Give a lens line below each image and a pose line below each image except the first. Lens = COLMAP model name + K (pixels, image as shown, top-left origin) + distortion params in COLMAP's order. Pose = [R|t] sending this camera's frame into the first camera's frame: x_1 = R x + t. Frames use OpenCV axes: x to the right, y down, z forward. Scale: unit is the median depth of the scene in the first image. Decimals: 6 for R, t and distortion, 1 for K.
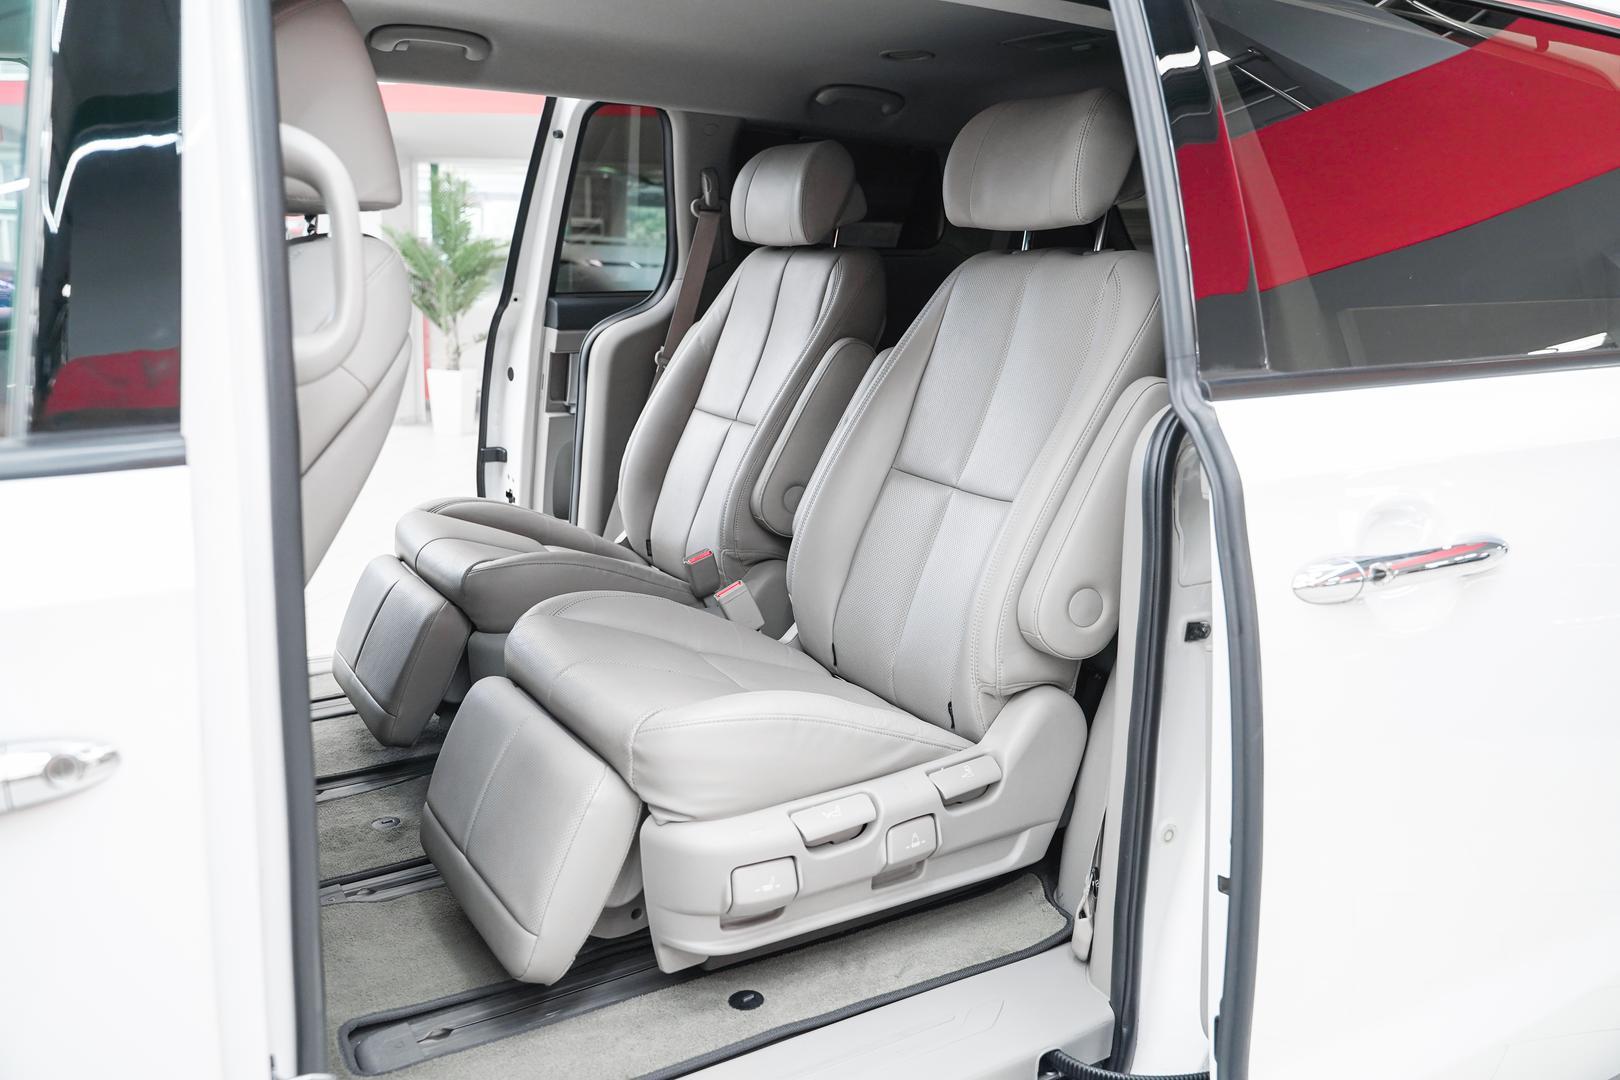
lens RADIAL K [[1297.1, 0, 810.1], [0, 1297.1, 538.8], [0, 0, 1]] dist [-0.013156, 0.007377]
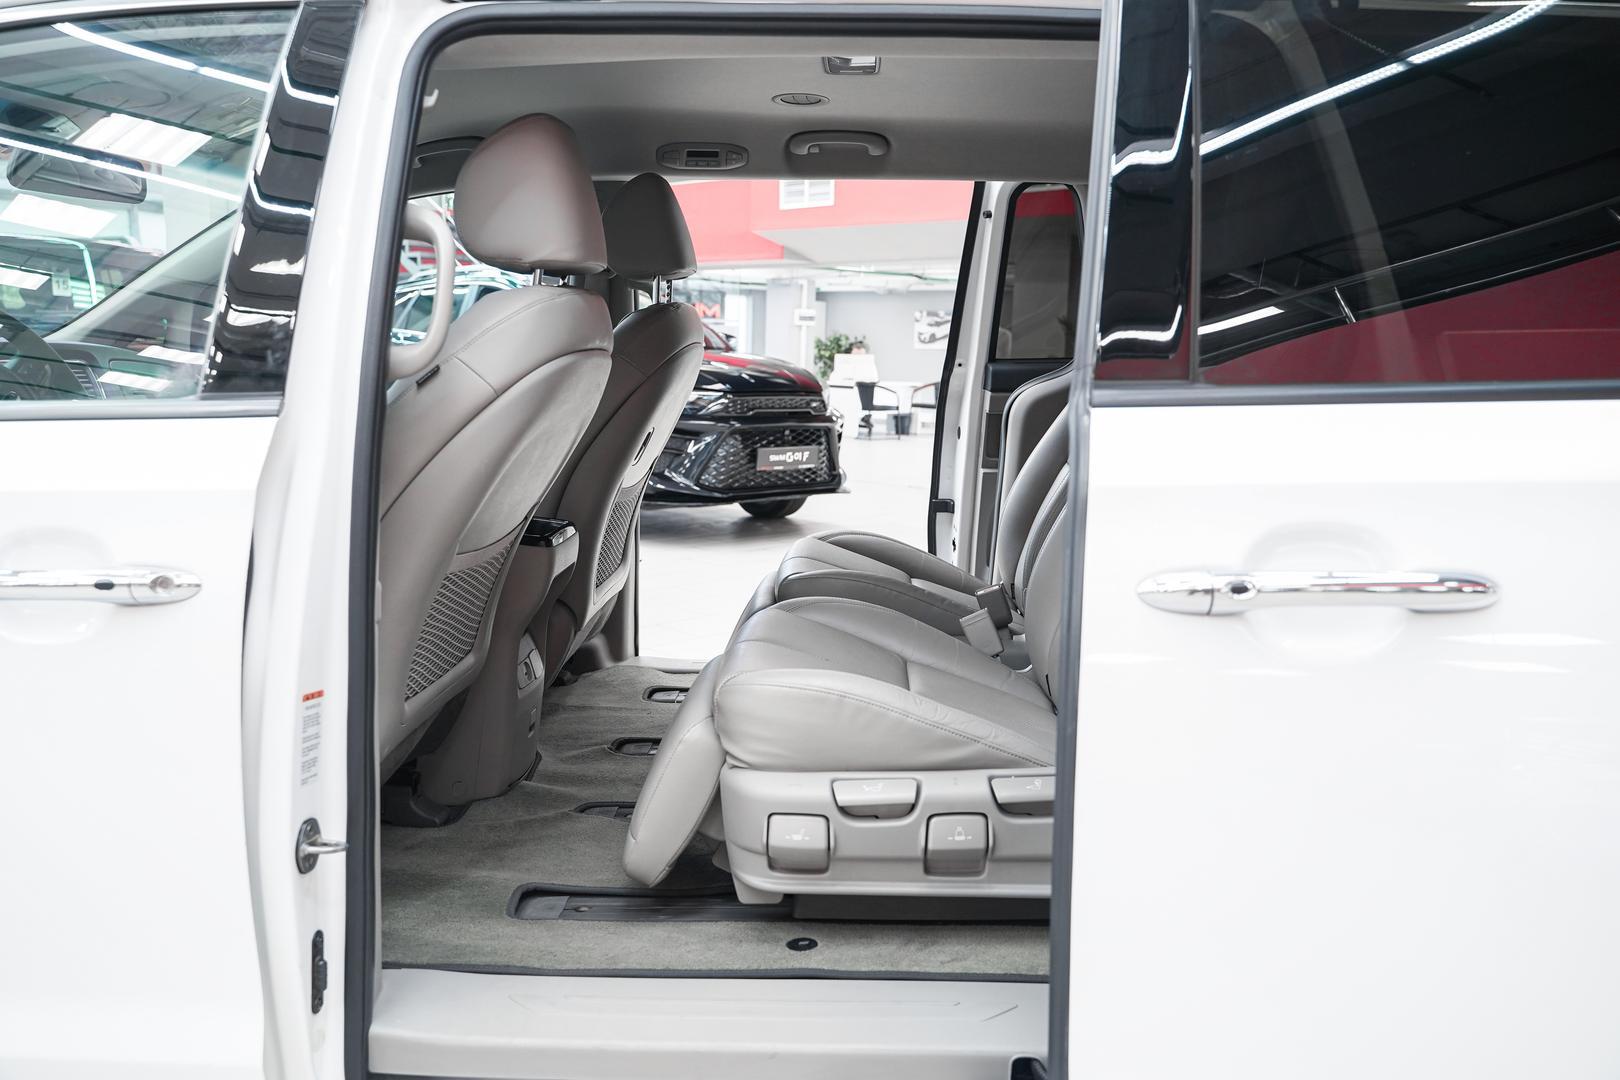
lens RADIAL K [[1297.1, 0, 784.0], [0, 1297.1, 551.1], [0, 0, 1]] dist [-0.013156, 0.007377]
pose [[0.827058, 0.069298, -0.557829, 0.520874], [-0.107294, 0.993588, -0.035647, 0.054512], [0.551782, 0.089334, 0.829190, 0.021865]]
